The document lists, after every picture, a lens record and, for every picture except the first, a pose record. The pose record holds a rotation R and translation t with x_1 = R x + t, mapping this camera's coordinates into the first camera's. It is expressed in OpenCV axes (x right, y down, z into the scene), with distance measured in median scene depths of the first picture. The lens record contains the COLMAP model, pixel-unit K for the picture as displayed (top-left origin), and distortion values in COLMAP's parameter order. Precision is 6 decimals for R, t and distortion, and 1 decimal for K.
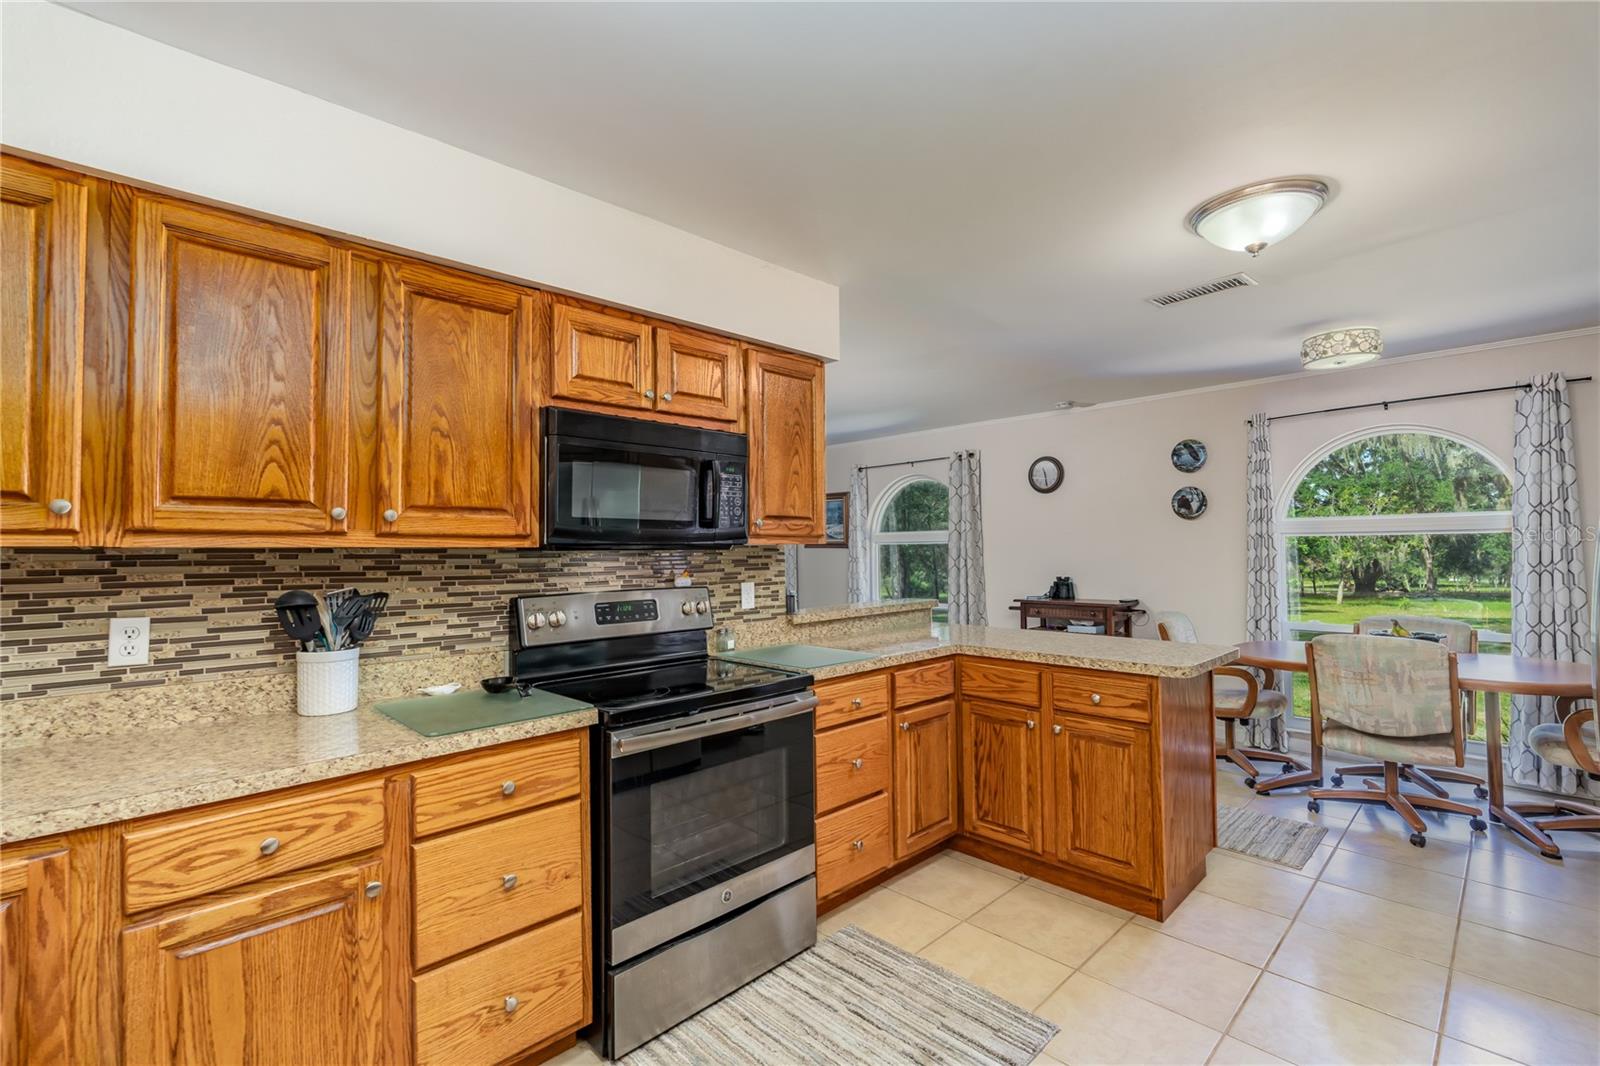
lens RADIAL K [[701.8, 0, 797.9], [0, 701.8, 536.9], [0, 0, 1]] dist [-0.002894, 0.000561]
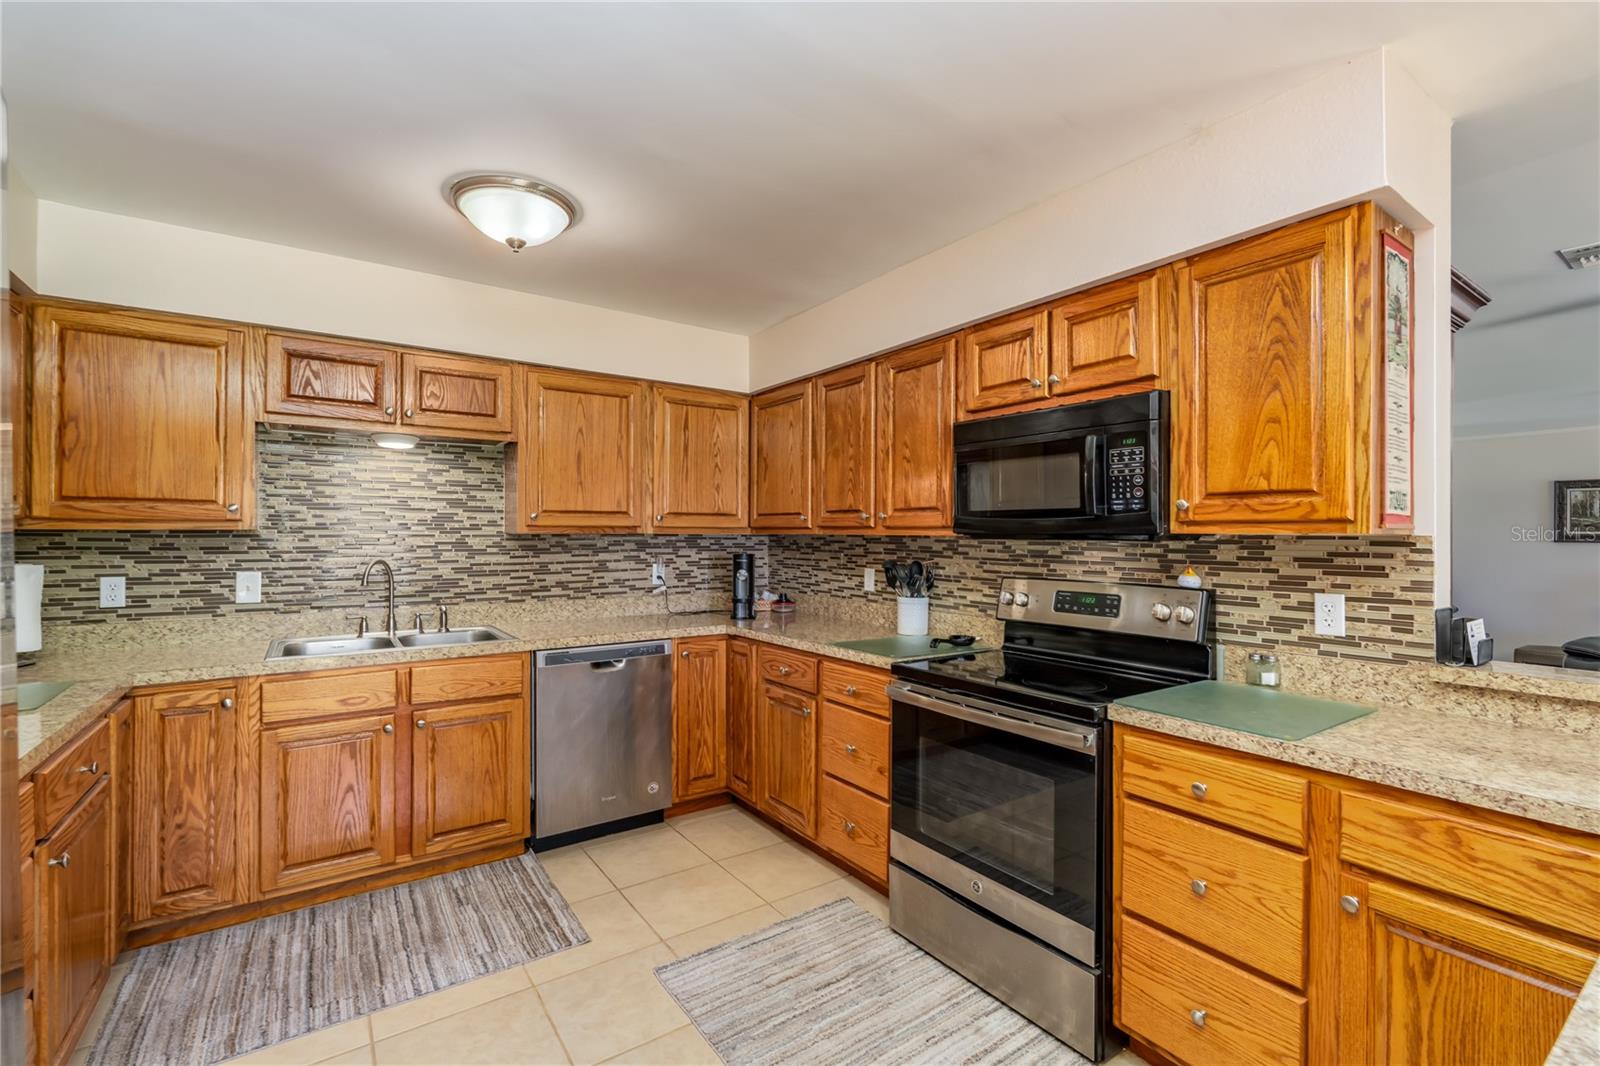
lens RADIAL K [[701.8, 0, 795.9], [0, 701.8, 531.7], [0, 0, 1]] dist [-0.002894, 0.000561]
pose [[-0.162100, 0.002357, -0.986772, 0.903383], [0.013471, 0.999909, 0.000175, 0.002923], [0.986682, -0.013265, -0.162117, 0.895947]]
